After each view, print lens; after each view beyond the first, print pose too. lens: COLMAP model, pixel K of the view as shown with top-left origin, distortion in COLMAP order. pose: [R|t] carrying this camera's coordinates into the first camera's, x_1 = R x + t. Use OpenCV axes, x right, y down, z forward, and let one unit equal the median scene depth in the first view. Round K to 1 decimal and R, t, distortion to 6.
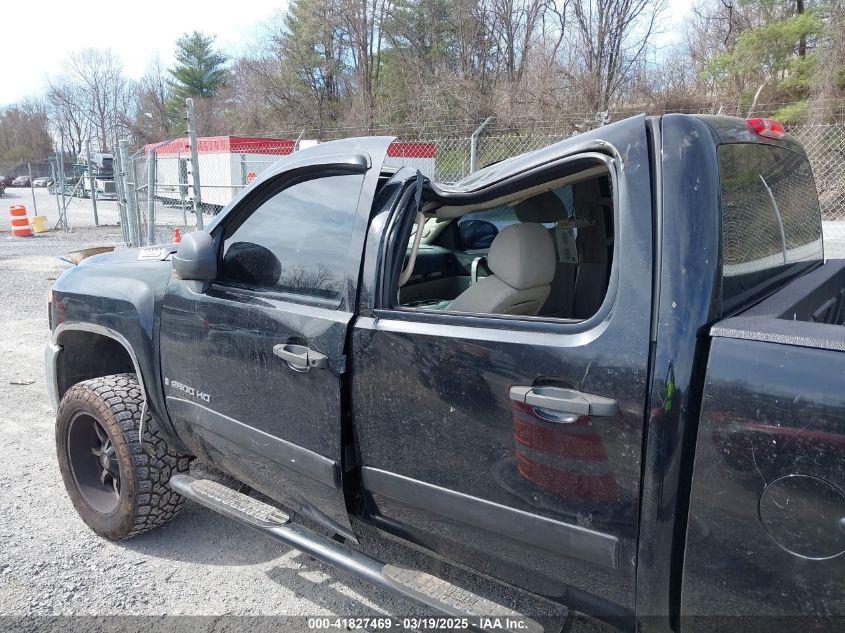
lens RADIAL K [[665.1, 0, 423.9], [0, 665.1, 332.5], [0, 0, 1]] dist [0.009270, 0.002882]
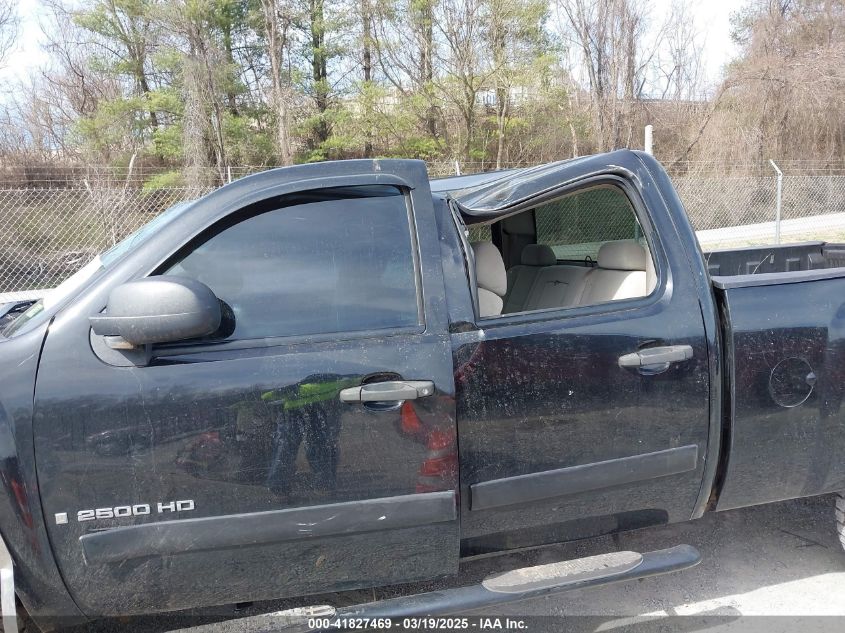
lens RADIAL K [[665.1, 0, 423.9], [0, 665.1, 332.5], [0, 0, 1]] dist [0.009270, 0.002882]
pose [[0.624562, -0.144611, 0.767470, -0.646612], [0.217070, 0.976129, 0.007277, -0.031873], [-0.750202, 0.162050, 0.641044, 0.291331]]
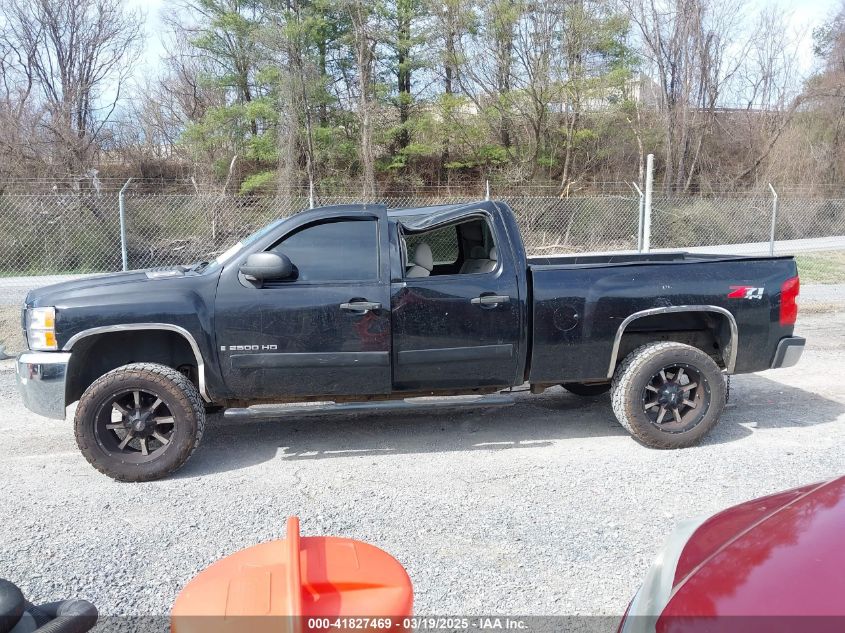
lens RADIAL K [[645.2, 0, 436.2], [0, 645.2, 317.0], [0, 0, 1]] dist [0.097707, -0.125389]
pose [[0.699823, -0.095696, 0.707877, -1.138171], [0.166276, 0.985587, -0.031146, 0.134320], [-0.694694, 0.139500, 0.705649, -0.467319]]
